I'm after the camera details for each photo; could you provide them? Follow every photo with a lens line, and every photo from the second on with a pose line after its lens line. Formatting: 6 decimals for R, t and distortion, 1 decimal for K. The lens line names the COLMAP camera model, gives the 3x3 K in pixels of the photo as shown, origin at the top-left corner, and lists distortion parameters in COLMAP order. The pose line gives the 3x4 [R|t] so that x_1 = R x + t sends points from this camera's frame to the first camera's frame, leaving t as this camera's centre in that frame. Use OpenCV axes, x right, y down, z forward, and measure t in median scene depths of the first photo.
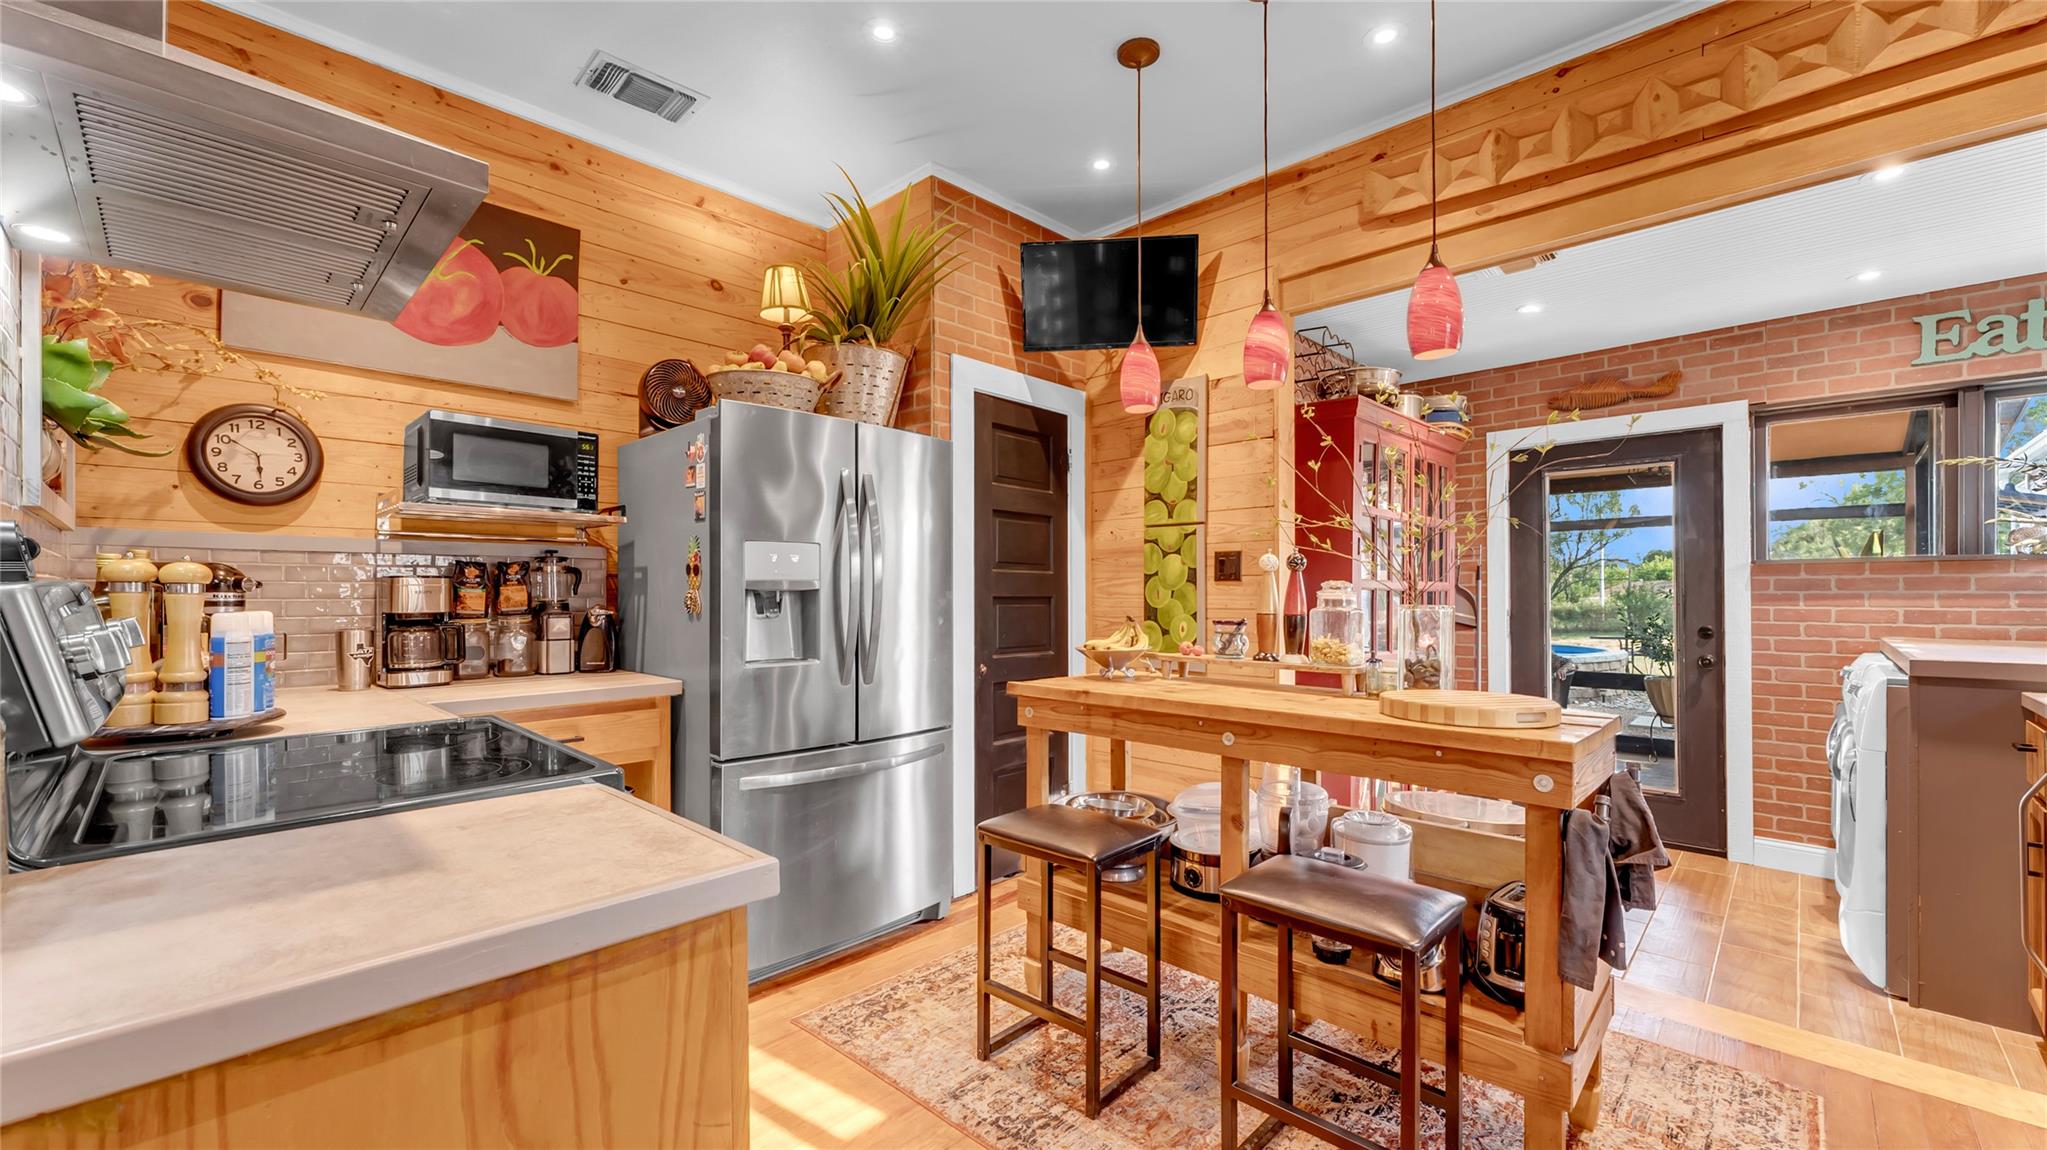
lens RADIAL K [[819.9, 0, 1017.0], [0, 819.9, 582.6], [0, 0, 1]] dist [-0.003031, 0.000326]
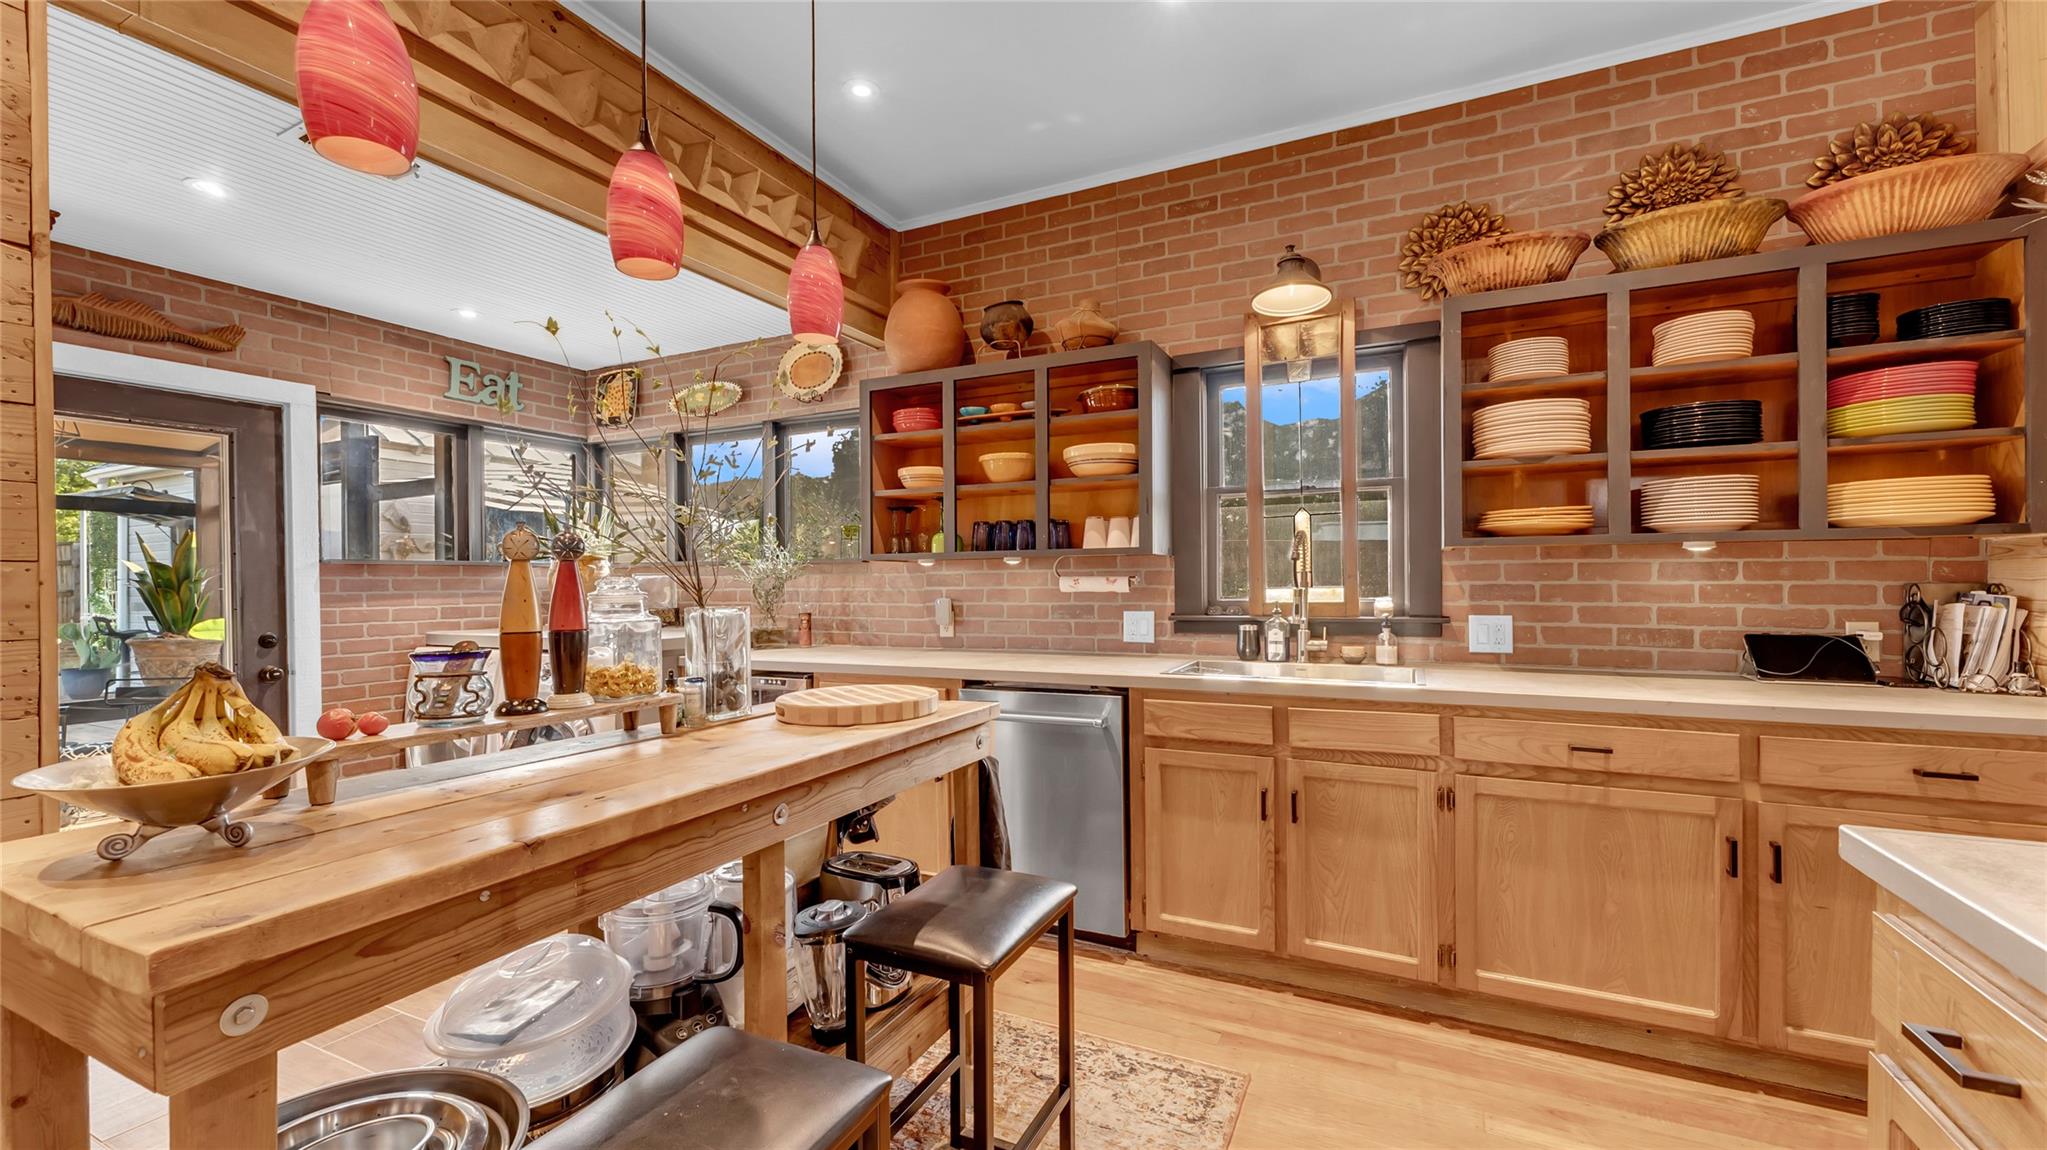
lens RADIAL K [[819.9, 0, 1012.7], [0, 819.9, 584.6], [0, 0, 1]] dist [-0.003031, 0.000326]
pose [[-0.316653, 0.006532, 0.948519, -0.244118], [0.003615, 0.999977, -0.005679, 0.010222], [-0.948534, 0.001631, -0.316670, 0.564714]]
